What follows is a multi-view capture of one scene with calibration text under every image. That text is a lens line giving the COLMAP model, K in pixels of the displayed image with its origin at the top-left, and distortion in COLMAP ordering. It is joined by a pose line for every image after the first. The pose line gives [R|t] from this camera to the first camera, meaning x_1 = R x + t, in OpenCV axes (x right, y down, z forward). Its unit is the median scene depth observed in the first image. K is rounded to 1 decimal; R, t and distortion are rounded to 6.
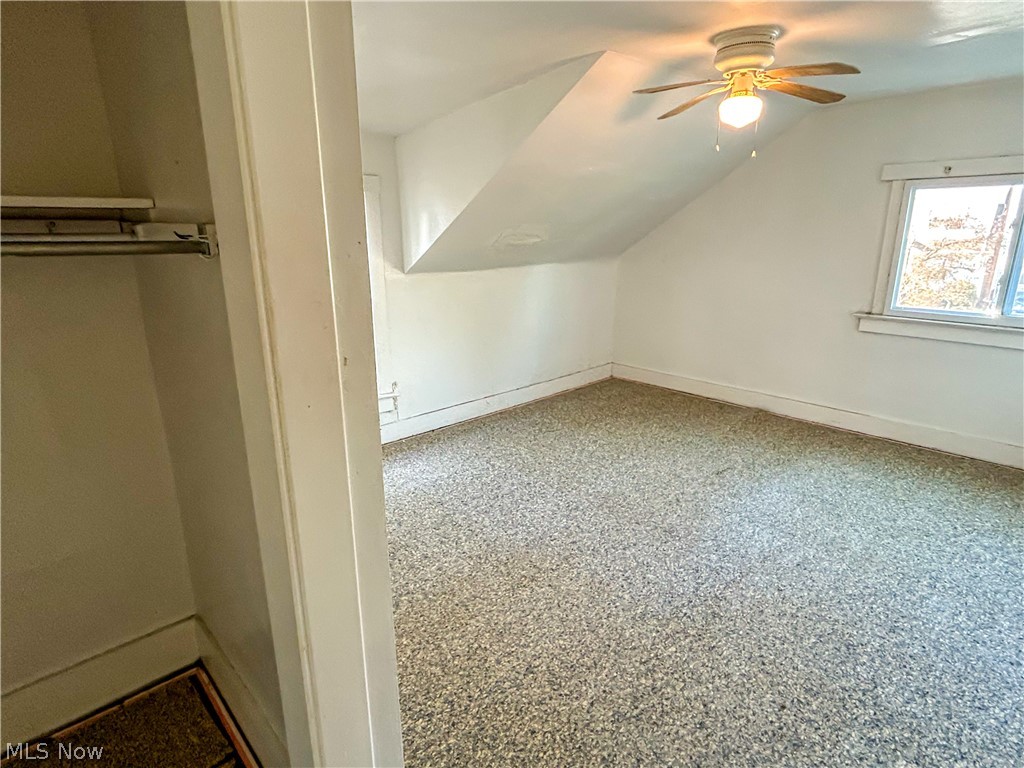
lens RADIAL K [[573.1, 0, 512.0], [0, 573.1, 384.0], [0, 0, 1]] dist [0.000664, 0.000037]
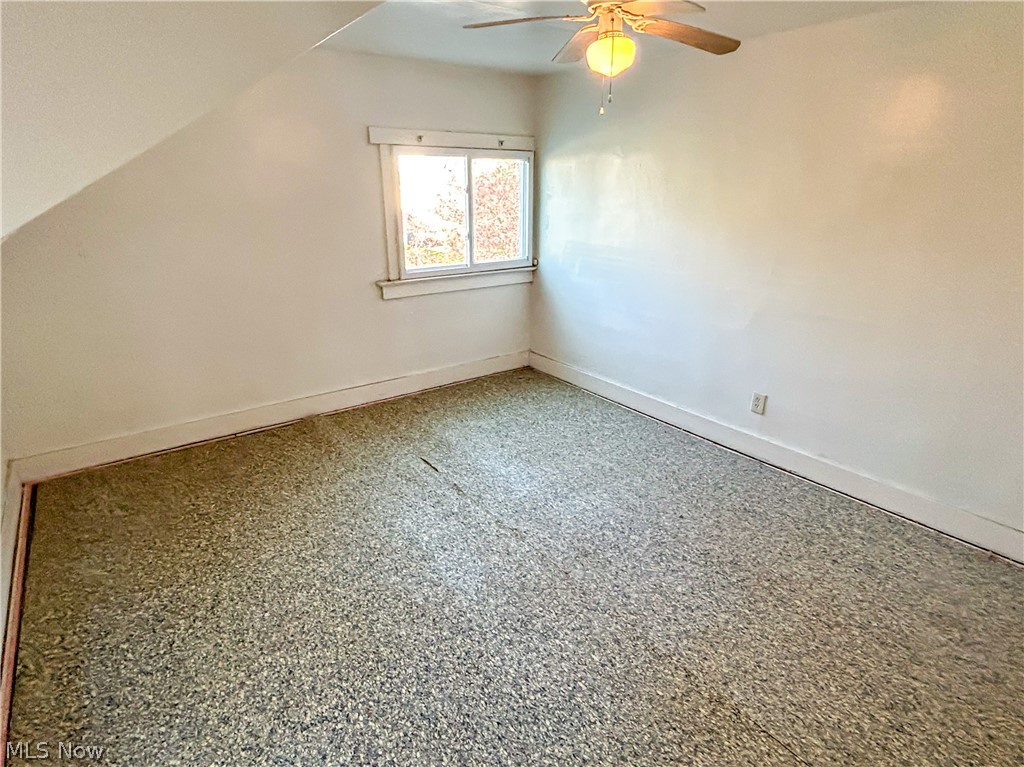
lens RADIAL K [[555.8, 0, 512.0], [0, 555.8, 383.5], [0, 0, 1]] dist [-0.002148, -0.001022]
pose [[0.108944, -0.331571, 0.937119, -0.328352], [0.262058, 0.918961, 0.294681, -0.191021], [-0.958883, 0.213475, 0.187006, 0.663651]]
